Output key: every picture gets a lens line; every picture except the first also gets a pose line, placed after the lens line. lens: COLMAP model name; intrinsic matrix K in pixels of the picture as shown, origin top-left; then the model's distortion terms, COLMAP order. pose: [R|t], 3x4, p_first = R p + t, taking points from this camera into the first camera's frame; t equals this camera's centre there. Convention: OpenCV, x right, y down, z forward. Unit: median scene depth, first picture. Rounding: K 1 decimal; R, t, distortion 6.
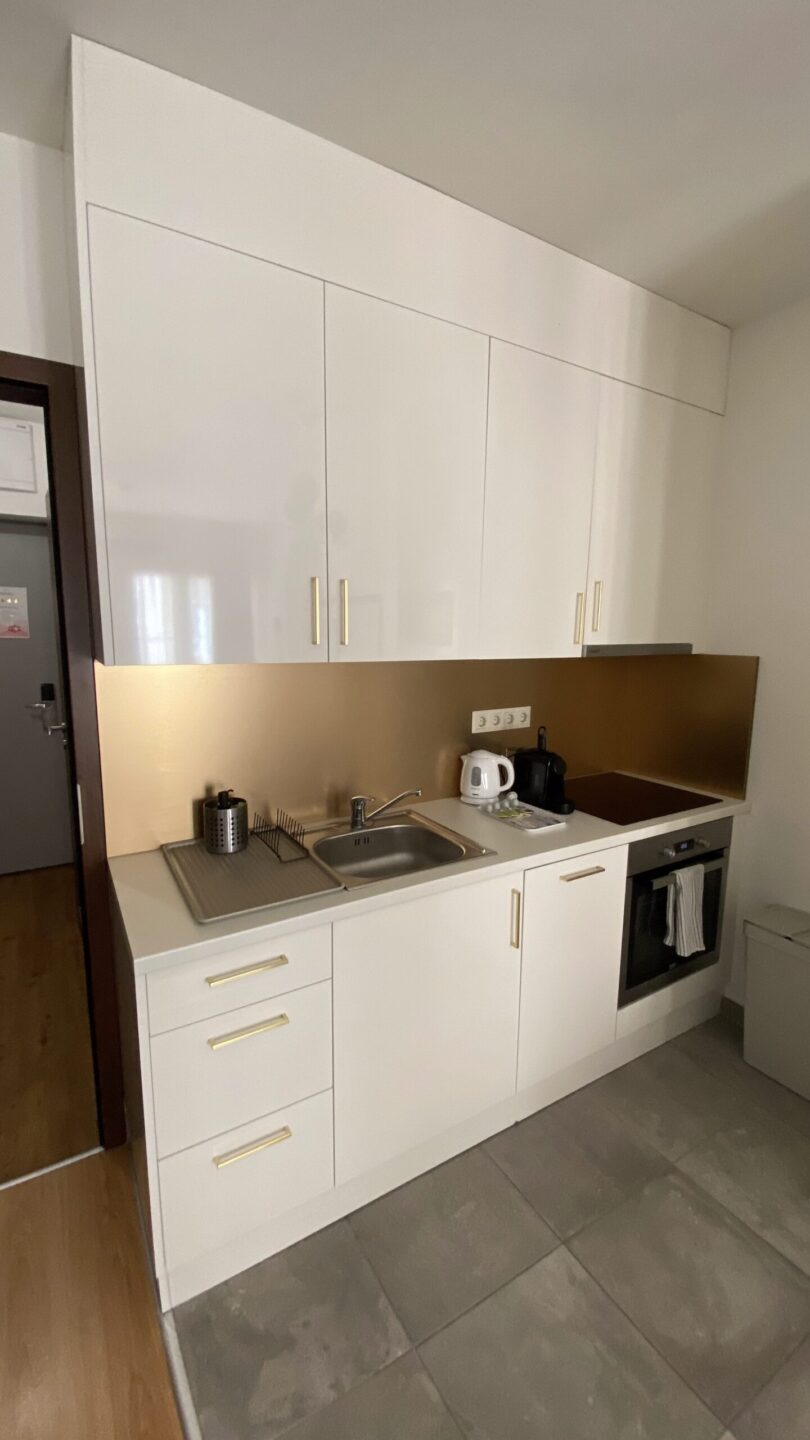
lens RADIAL K [[588.7, 0, 401.6], [0, 588.7, 709.1], [0, 0, 1]] dist [0.011385, -0.000950]
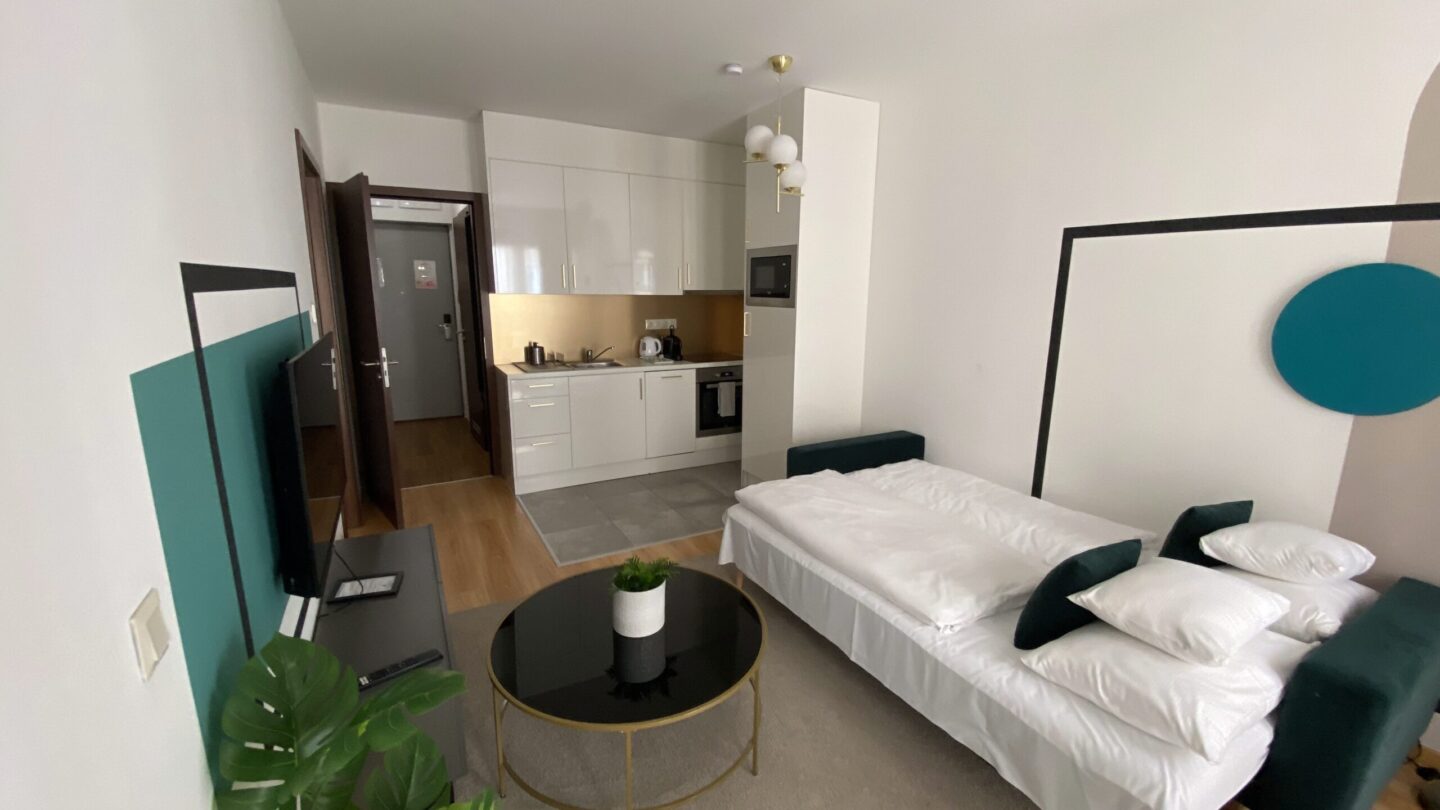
lens RADIAL K [[588.7, 0, 725.6], [0, 588.7, 410.9], [0, 0, 1]] dist [0.011385, -0.000950]
pose [[0.999675, 0.007018, -0.024519, 0.544899], [-0.005204, 0.997298, 0.073283, 0.209439], [0.024967, -0.073132, 0.997010, -1.447356]]
